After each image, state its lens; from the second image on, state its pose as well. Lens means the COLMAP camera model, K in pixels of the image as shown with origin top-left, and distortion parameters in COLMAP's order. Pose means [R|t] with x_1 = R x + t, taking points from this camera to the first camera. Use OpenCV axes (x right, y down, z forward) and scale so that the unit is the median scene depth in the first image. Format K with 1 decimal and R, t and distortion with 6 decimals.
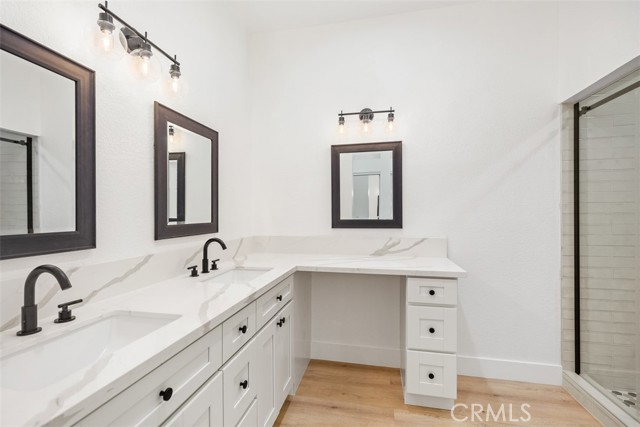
lens RADIAL K [[294.0, 0, 317.6], [0, 294.0, 214.2], [0, 0, 1]] dist [0.007583, -0.001952]
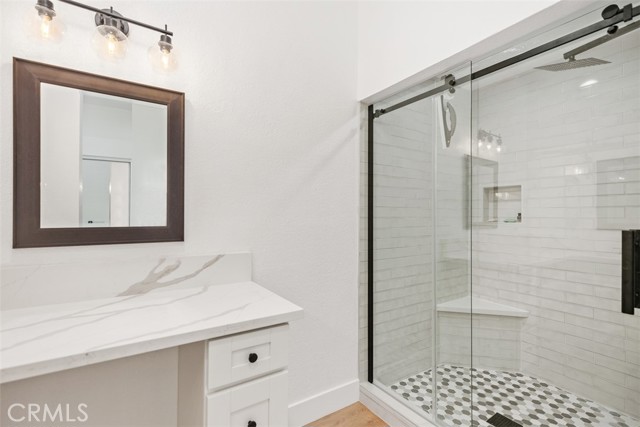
lens RADIAL K [[294.0, 0, 318.8], [0, 294.0, 215.8], [0, 0, 1]] dist [0.007583, -0.001952]
pose [[0.705753, 0.008968, 0.708401, 0.063297], [-0.006757, 0.999960, -0.005928, -0.001507], [-0.708425, -0.000603, 0.705786, 0.414774]]
